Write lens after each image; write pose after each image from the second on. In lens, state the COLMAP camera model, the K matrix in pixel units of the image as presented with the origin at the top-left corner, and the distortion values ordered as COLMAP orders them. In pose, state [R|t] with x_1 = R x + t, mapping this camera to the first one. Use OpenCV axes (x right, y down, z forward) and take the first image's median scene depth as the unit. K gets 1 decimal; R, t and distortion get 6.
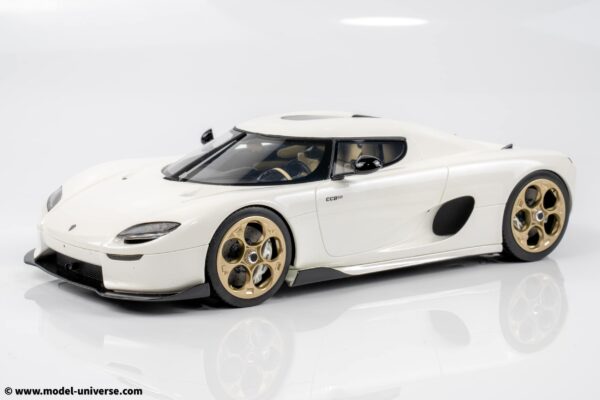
lens RADIAL K [[1223.6, 0, 300.0], [0, 1223.6, 200.0], [0, 0, 1]] dist [0.399214, 0.019418]
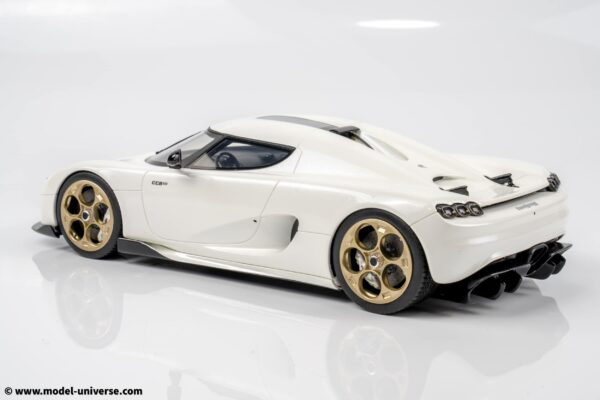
lens RADIAL K [[1223.6, 0, 300.0], [0, 1223.6, 200.0], [0, 0, 1]] dist [0.399214, 0.019418]
pose [[0.317213, 0.172018, -0.932623, 1.025196], [-0.156761, 0.979395, 0.127326, -0.136917], [0.935308, 0.105810, 0.337642, 0.718126]]
